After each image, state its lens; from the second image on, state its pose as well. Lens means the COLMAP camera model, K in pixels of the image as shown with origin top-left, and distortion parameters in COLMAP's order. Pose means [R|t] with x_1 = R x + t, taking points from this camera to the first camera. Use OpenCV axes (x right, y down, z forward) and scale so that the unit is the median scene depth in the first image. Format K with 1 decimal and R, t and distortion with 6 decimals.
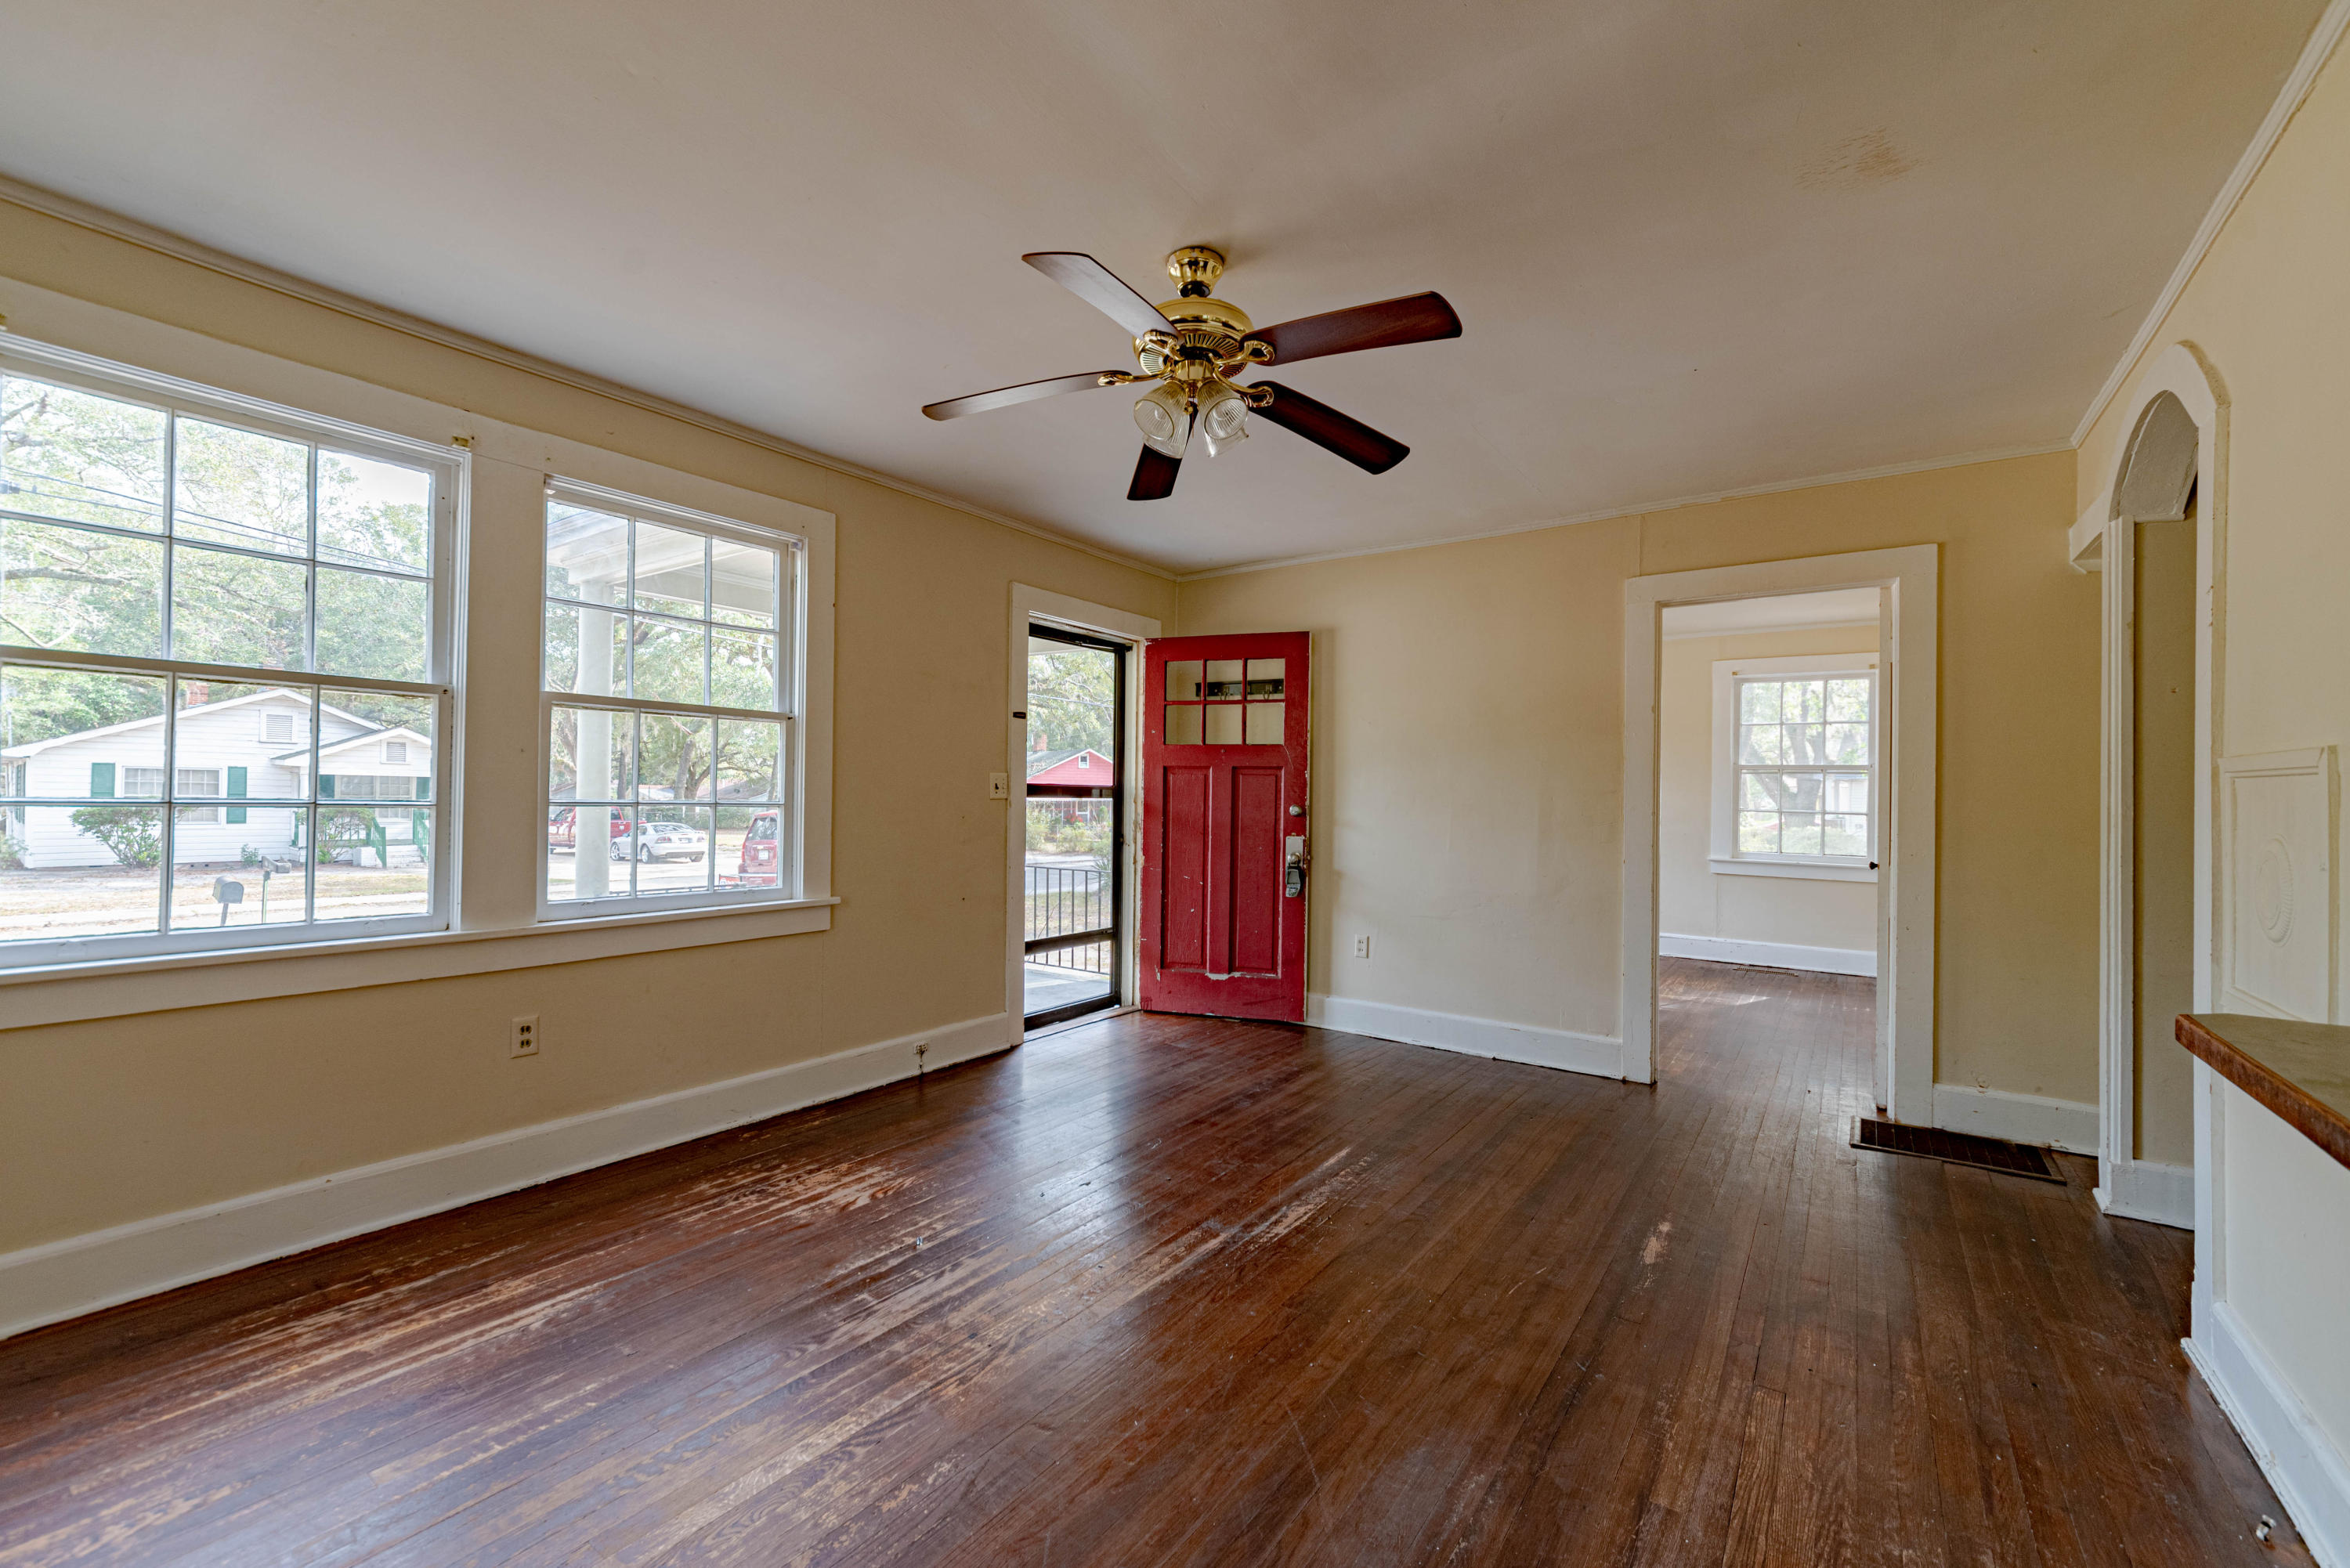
lens RADIAL K [[956.9, 0, 1172.3], [0, 956.9, 788.7], [0, 0, 1]] dist [-0.003110, 0.002742]
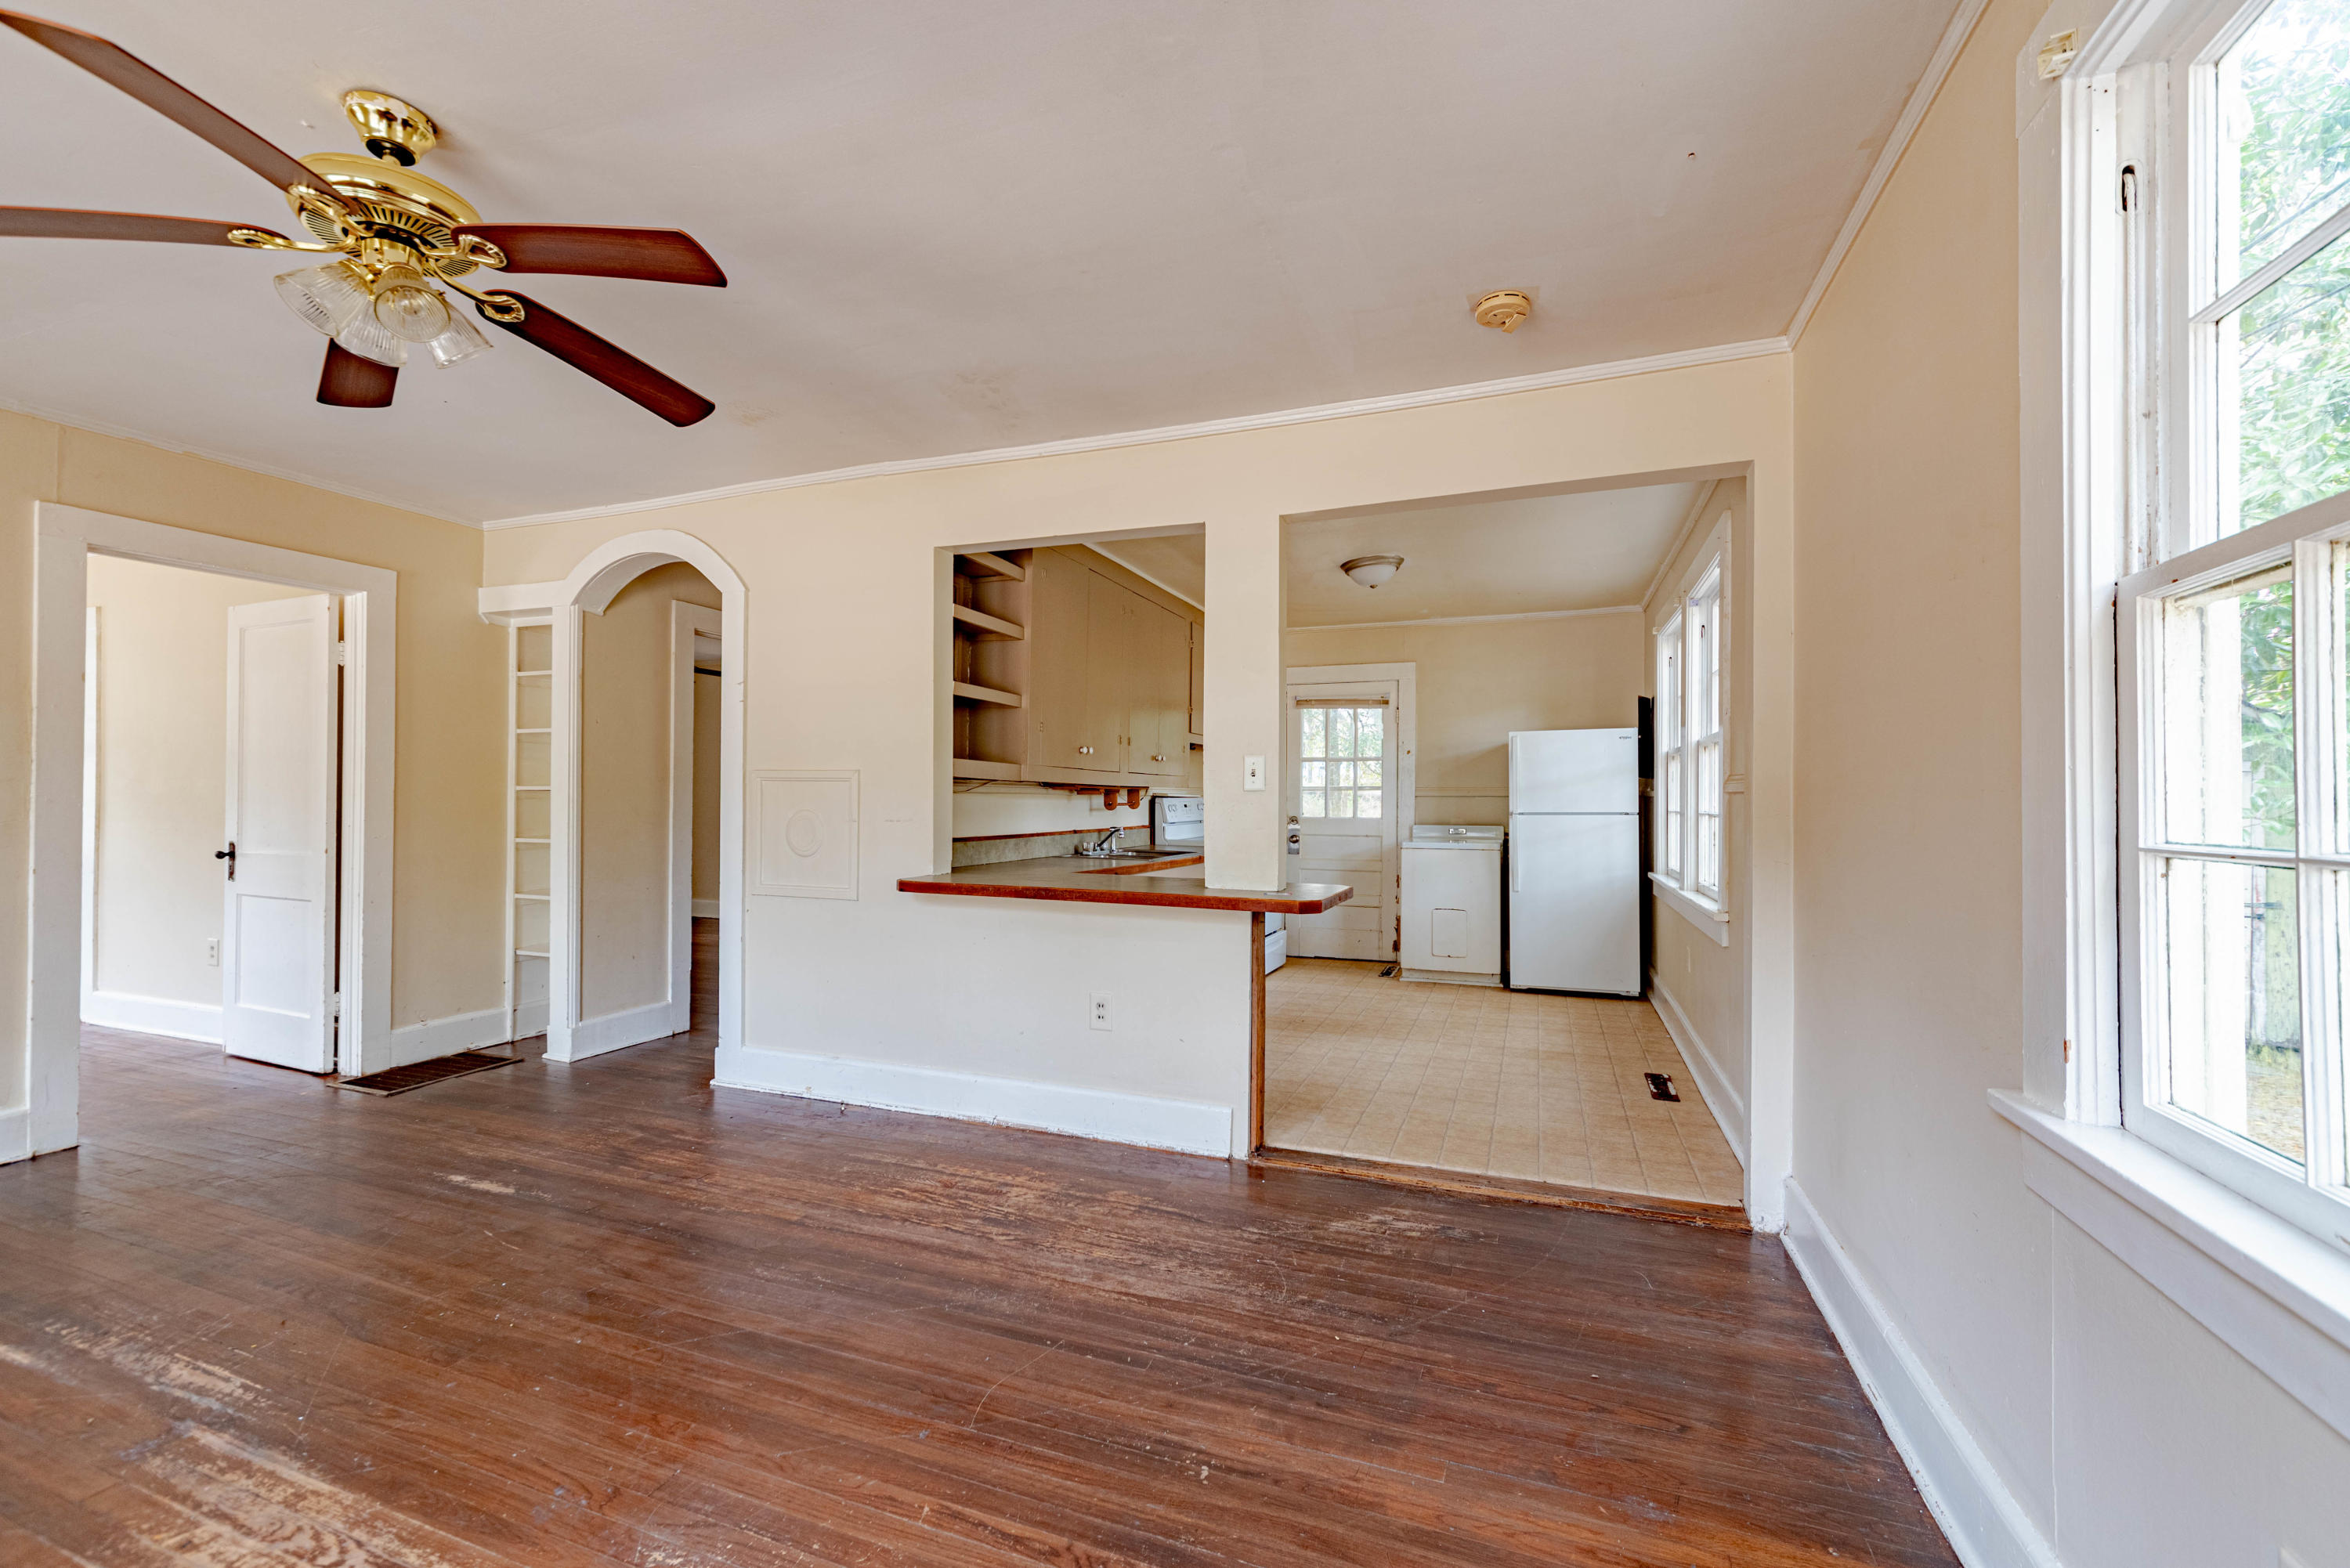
lens RADIAL K [[956.9, 0, 1173.0], [0, 956.9, 789.5], [0, 0, 1]] dist [-0.003110, 0.002742]
pose [[-0.252836, -0.006374, 0.967488, -0.653464], [-0.016695, 0.999858, 0.002224, -0.007560], [-0.967365, -0.015590, -0.252906, 0.414879]]
